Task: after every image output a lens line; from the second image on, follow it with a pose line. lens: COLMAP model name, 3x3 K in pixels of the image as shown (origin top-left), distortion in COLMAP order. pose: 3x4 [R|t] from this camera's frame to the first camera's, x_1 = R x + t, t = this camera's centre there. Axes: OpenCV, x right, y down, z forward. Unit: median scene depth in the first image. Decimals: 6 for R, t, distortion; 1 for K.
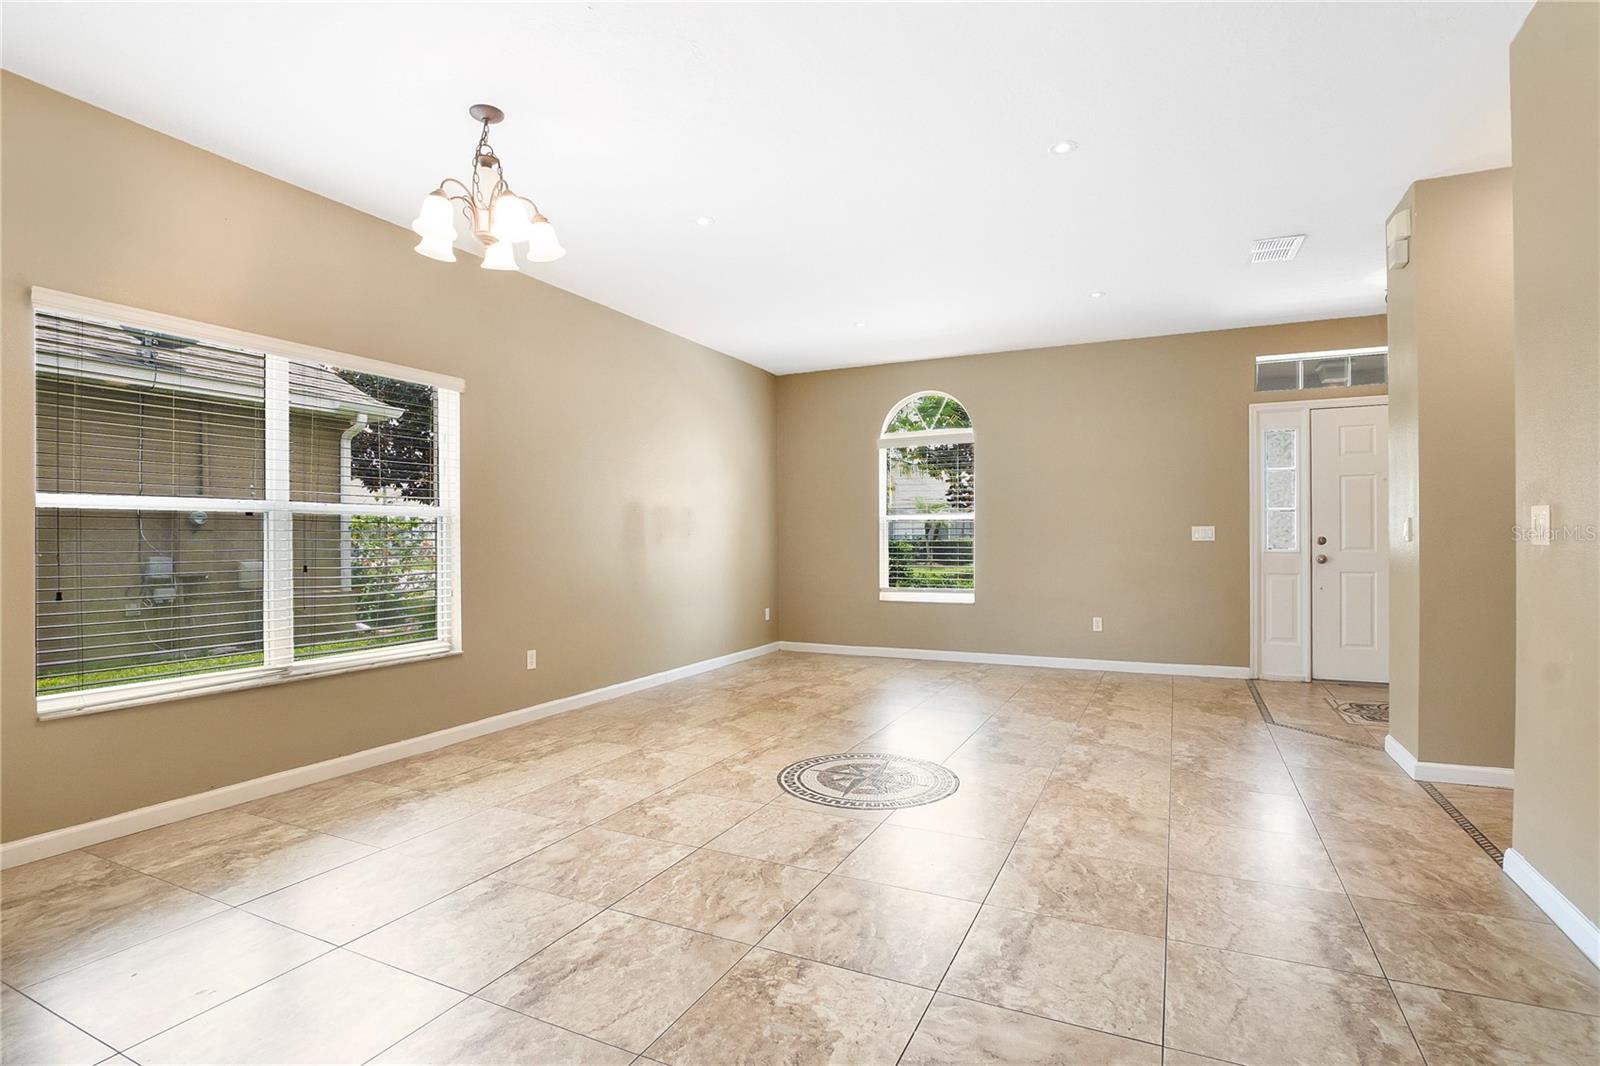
lens RADIAL K [[795.4, 0, 796.8], [0, 795.4, 543.2], [0, 0, 1]] dist [-0.022132, -0.001376]
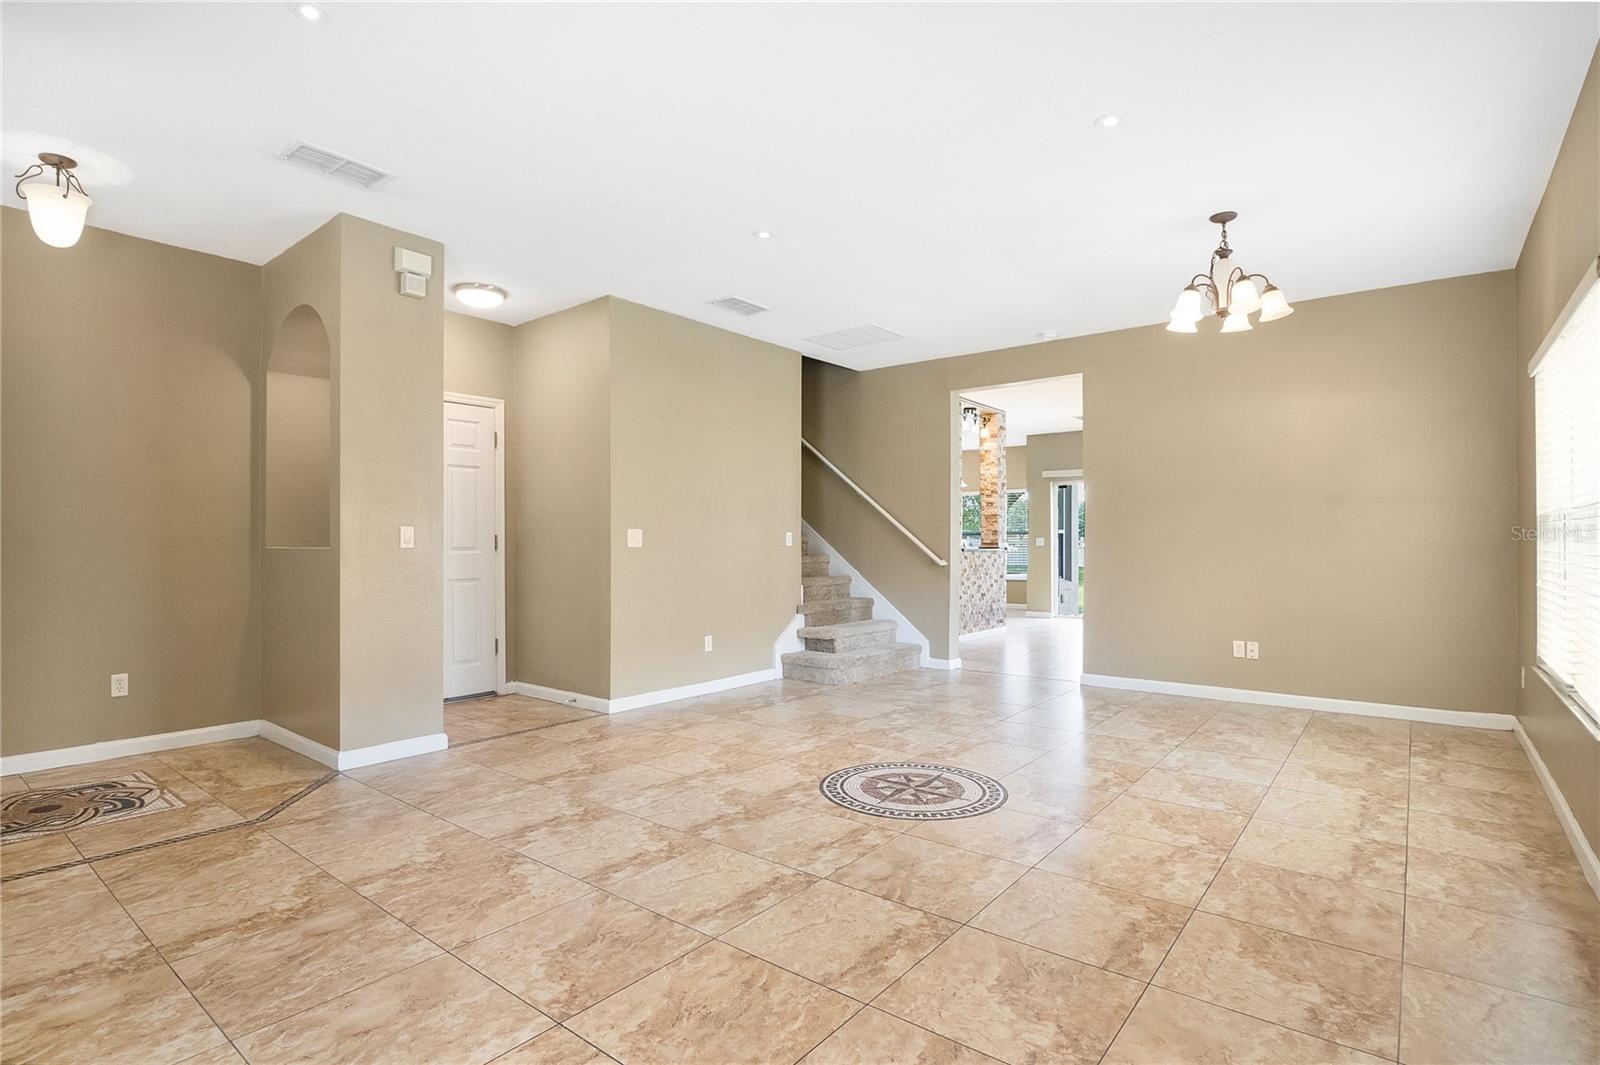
lens RADIAL K [[795.4, 0, 796.9], [0, 795.4, 533.2], [0, 0, 1]] dist [-0.022132, -0.001376]
pose [[-0.976955, 0.007307, 0.213320, 0.016845], [0.006236, 0.999964, -0.005692, -0.011376], [-0.213354, -0.004231, -0.976966, 1.947186]]
